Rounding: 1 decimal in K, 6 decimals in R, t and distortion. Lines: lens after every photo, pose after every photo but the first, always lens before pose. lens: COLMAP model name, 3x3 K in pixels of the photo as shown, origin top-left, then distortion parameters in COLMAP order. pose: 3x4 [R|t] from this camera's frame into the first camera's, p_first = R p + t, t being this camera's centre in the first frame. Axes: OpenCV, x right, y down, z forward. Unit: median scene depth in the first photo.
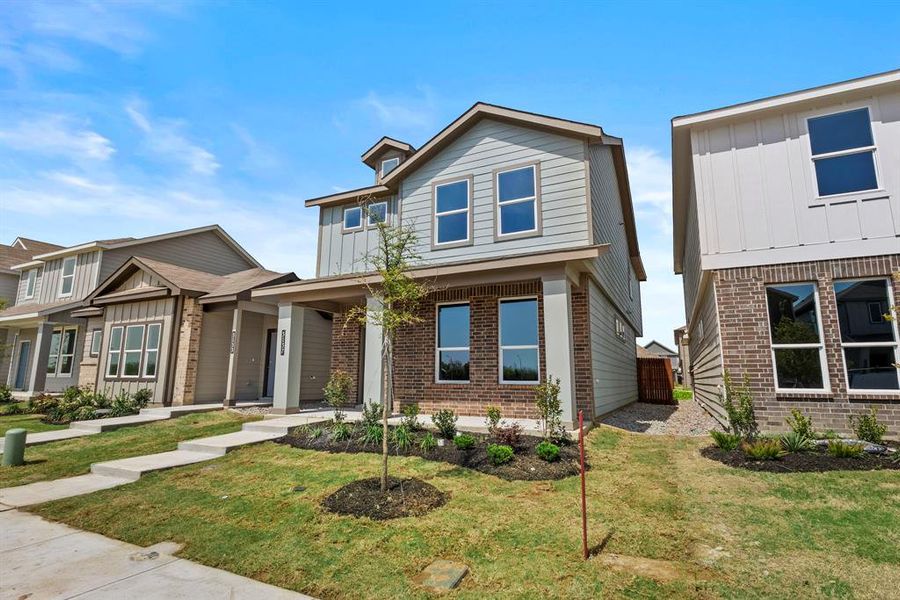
lens RADIAL K [[436.9, 0, 450.0], [0, 436.9, 300.0], [0, 0, 1]] dist [-0.000253, 0.000159]
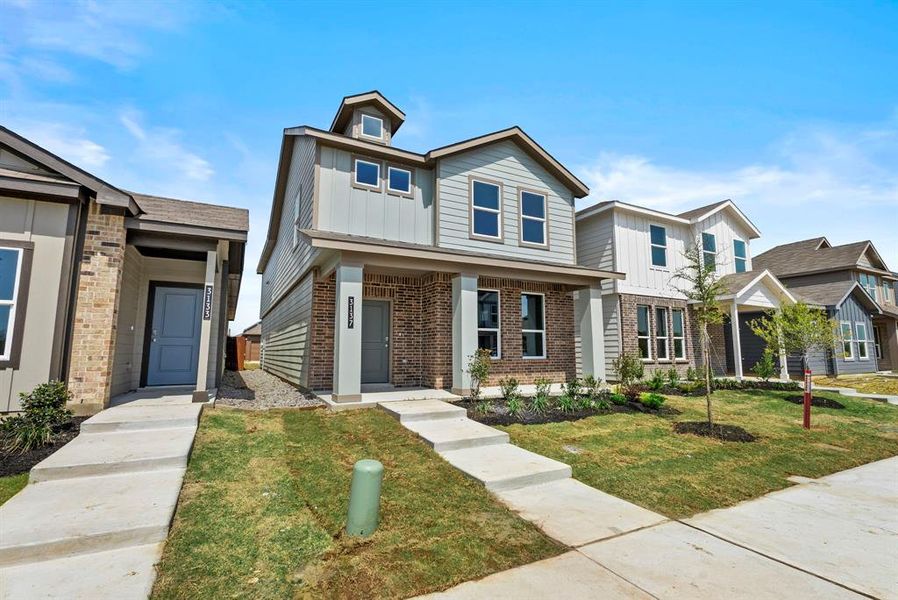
lens RADIAL K [[401.2, 0, 453.3], [0, 401.2, 301.9], [0, 0, 1]] dist [-0.003272, -0.000638]
pose [[0.603227, 0.094327, 0.791972, -0.854085], [-0.136754, 0.990509, -0.013811, 0.063364], [-0.785758, -0.099974, 0.610401, 0.412719]]
